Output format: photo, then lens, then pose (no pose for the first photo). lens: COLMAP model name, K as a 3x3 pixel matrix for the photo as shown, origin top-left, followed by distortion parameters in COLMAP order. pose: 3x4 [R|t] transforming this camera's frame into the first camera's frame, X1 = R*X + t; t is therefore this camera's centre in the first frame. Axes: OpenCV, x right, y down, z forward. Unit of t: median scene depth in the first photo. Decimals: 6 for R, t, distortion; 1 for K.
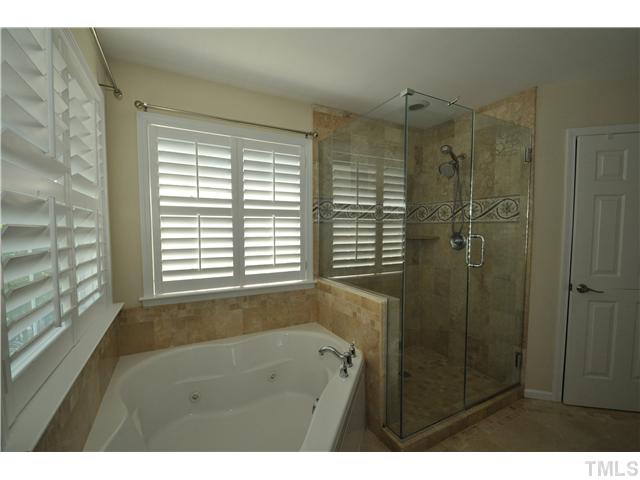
lens RADIAL K [[280.1, 0, 319.0], [0, 280.1, 246.1], [0, 0, 1]] dist [0.001321, -0.000256]
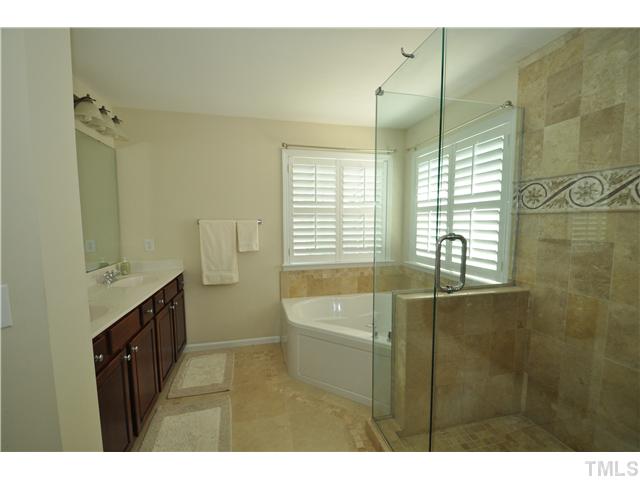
lens RADIAL K [[280.1, 0, 319.0], [0, 280.1, 246.1], [0, 0, 1]] dist [0.001321, -0.000256]
pose [[0.593999, 0.070240, -0.801393, 0.770642], [-0.050149, 0.997477, 0.050255, -0.011785], [0.802901, 0.010338, 0.596023, 0.162519]]
